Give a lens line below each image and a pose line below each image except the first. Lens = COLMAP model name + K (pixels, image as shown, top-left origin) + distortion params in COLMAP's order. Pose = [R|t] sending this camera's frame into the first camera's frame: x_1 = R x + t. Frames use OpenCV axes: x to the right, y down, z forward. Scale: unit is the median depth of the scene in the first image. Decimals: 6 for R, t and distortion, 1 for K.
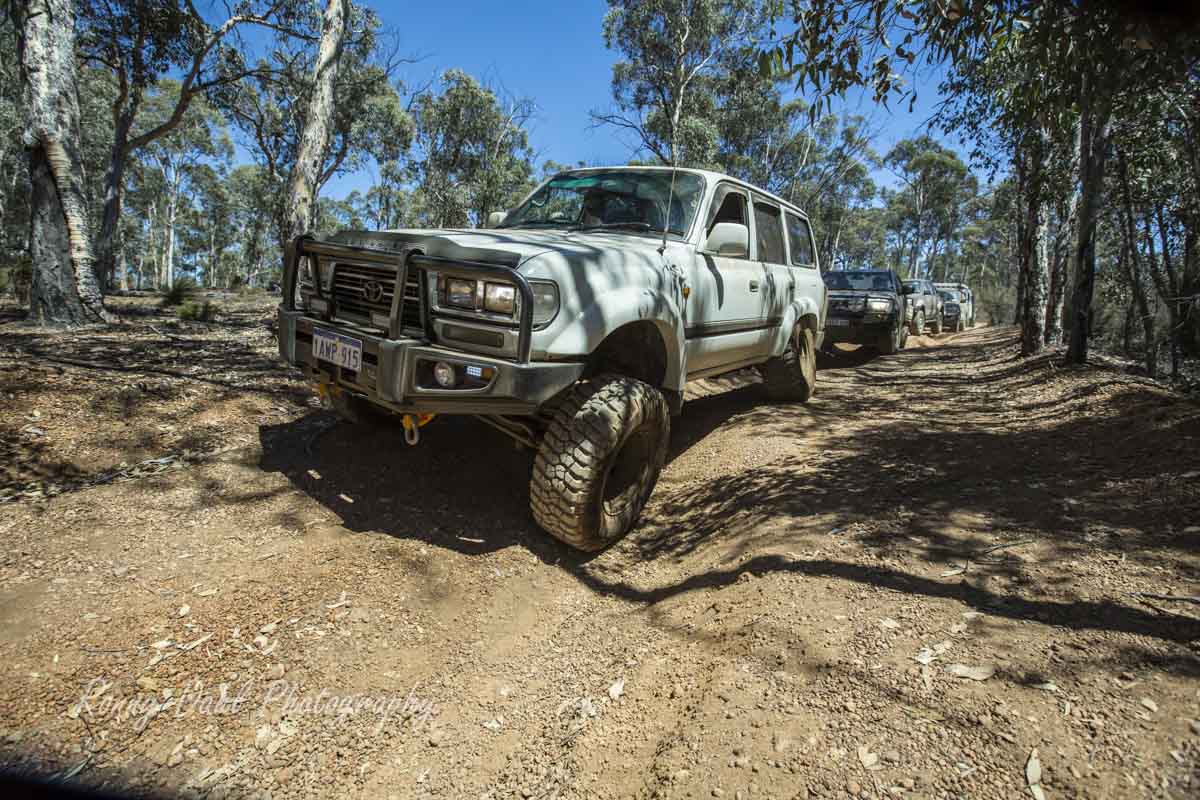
lens RADIAL K [[569.8, 0, 614.3], [0, 569.8, 403.3], [0, 0, 1]] dist [-0.012663, 0.000226]
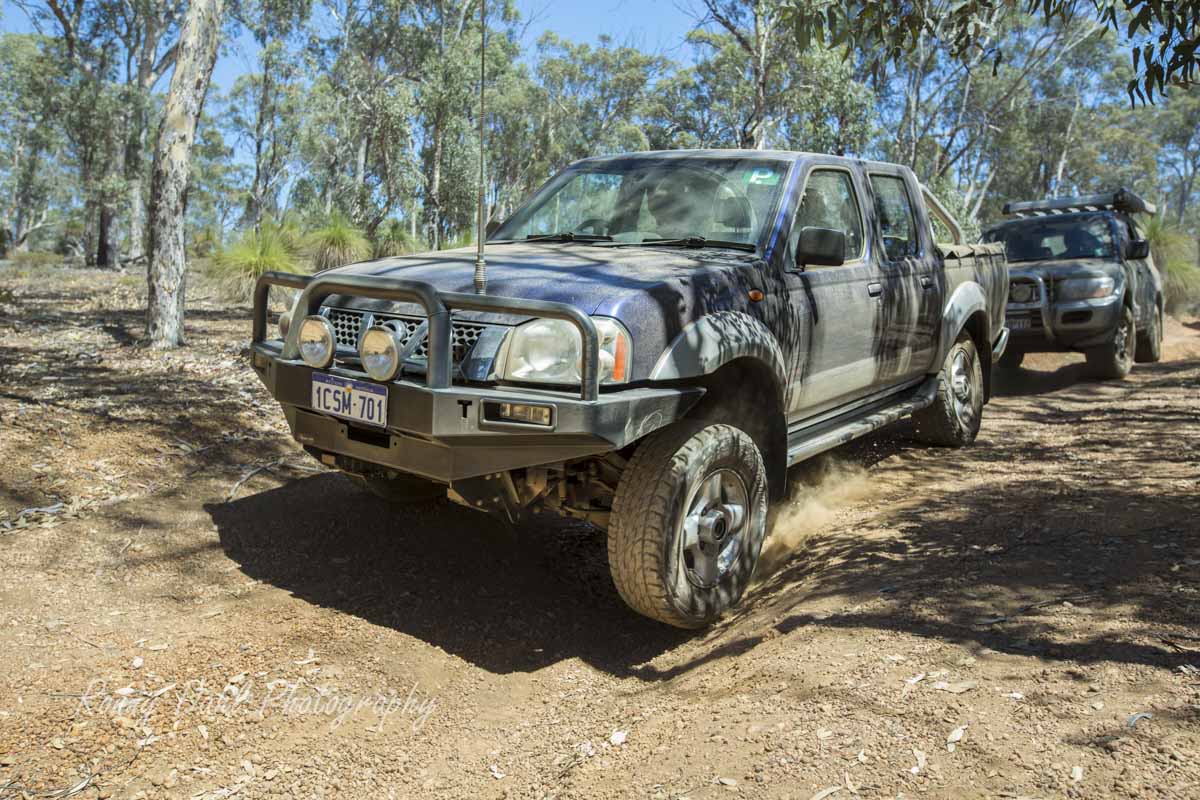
lens RADIAL K [[1071.3, 0, 600.0], [0, 1071.3, 400.0], [0, 0, 1]] dist [0.094410, 0.002500]
pose [[0.998097, 0.006046, -0.061367, 0.058444], [-0.009482, 0.998393, -0.055869, 0.036159], [0.060931, 0.056344, 0.996550, -0.589668]]
